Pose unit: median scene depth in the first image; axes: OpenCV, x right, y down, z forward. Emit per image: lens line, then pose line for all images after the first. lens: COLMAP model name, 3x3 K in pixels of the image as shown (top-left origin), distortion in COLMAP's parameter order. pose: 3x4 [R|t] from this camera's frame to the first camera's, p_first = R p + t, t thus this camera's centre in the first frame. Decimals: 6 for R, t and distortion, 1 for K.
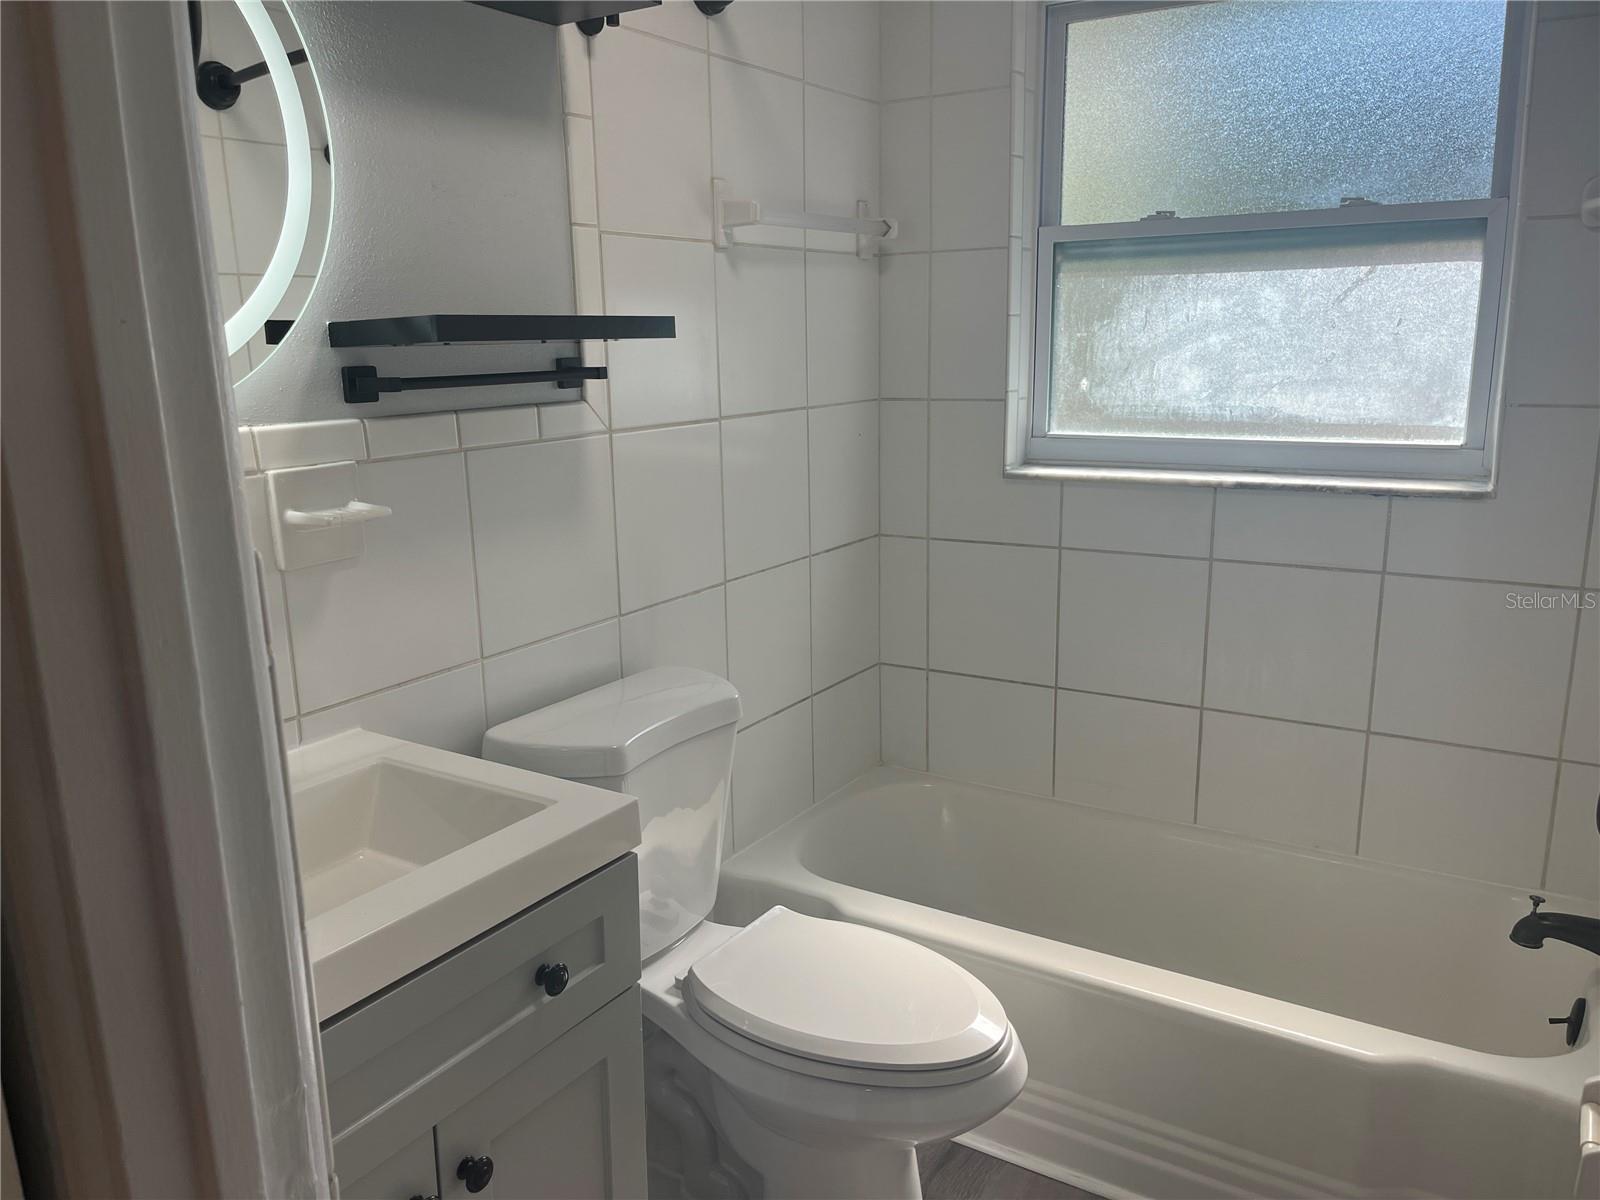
lens RADIAL K [[1206.2, 0, 785.3], [0, 1206.2, 603.2], [0, 0, 1]] dist [0.059153, -0.085482]
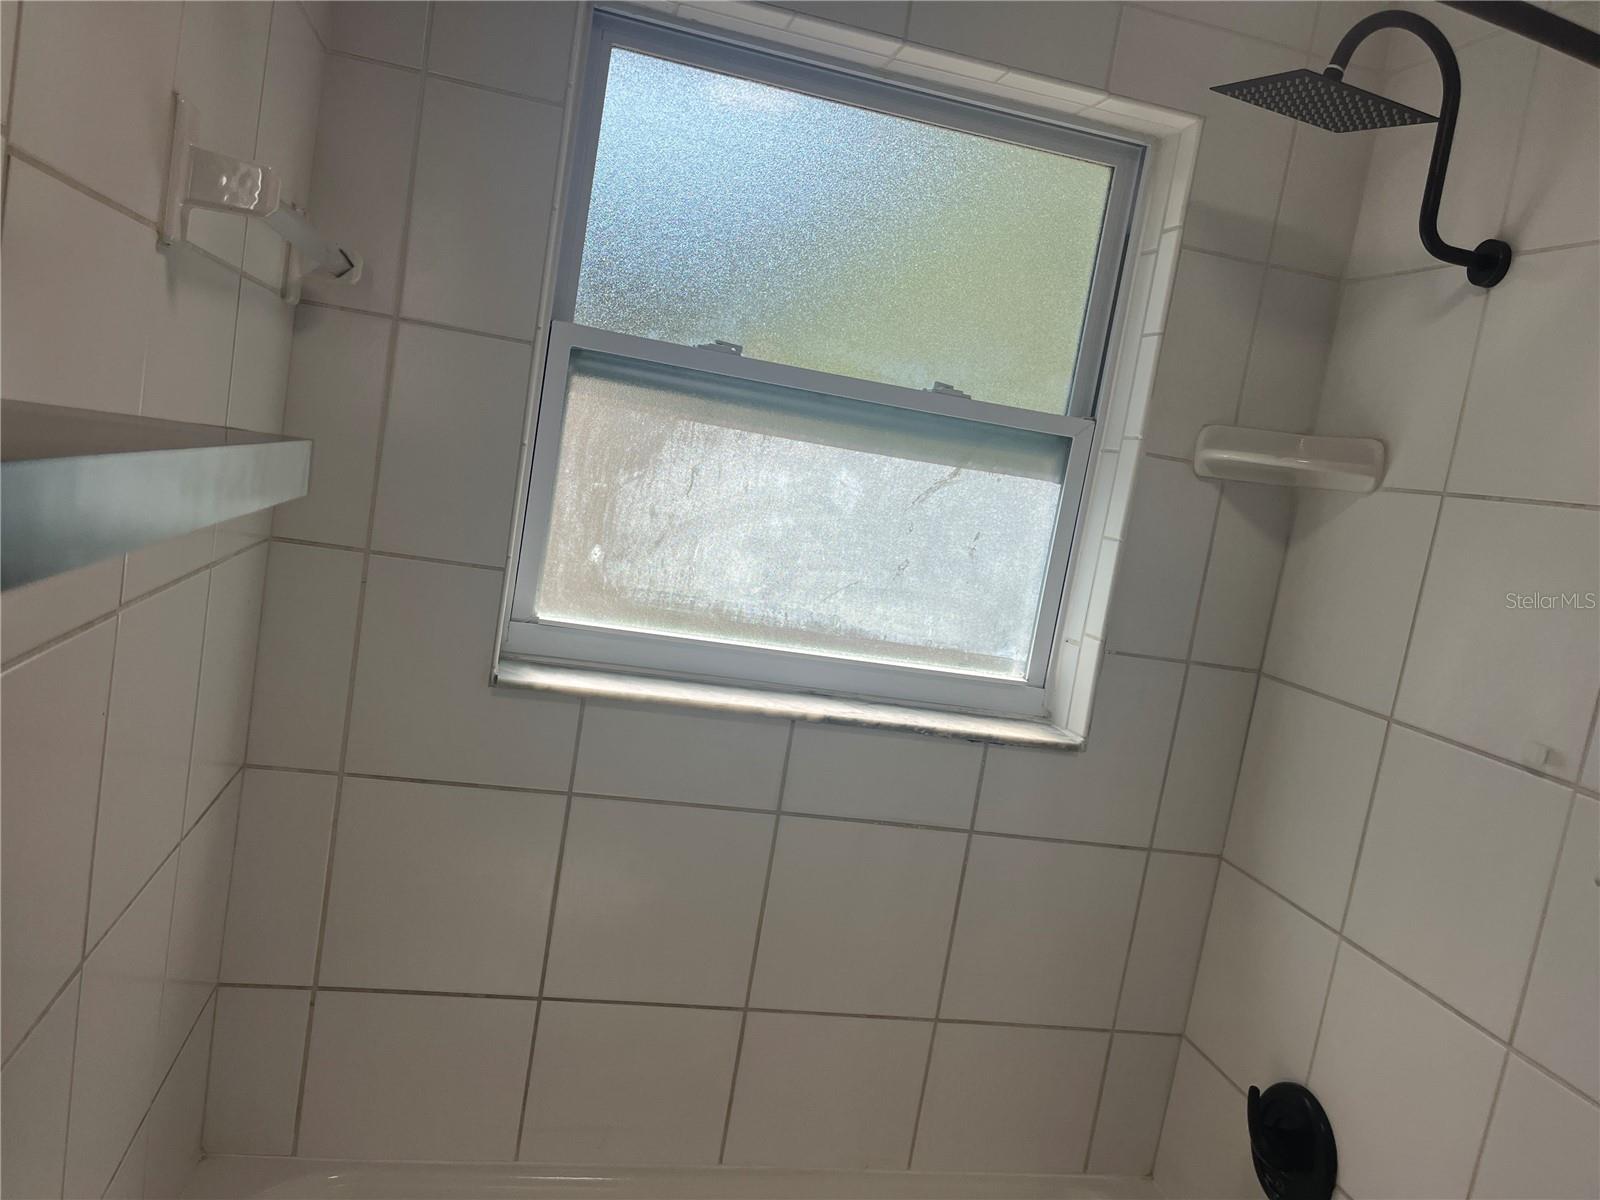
lens RADIAL K [[1206.2, 0, 795.9], [0, 1206.2, 607.9], [0, 0, 1]] dist [0.059153, -0.085482]
pose [[0.694082, 0.050506, 0.718122, -0.186051], [-0.017402, 0.998422, -0.053401, -0.122209], [-0.719686, 0.024568, 0.693865, 0.462104]]
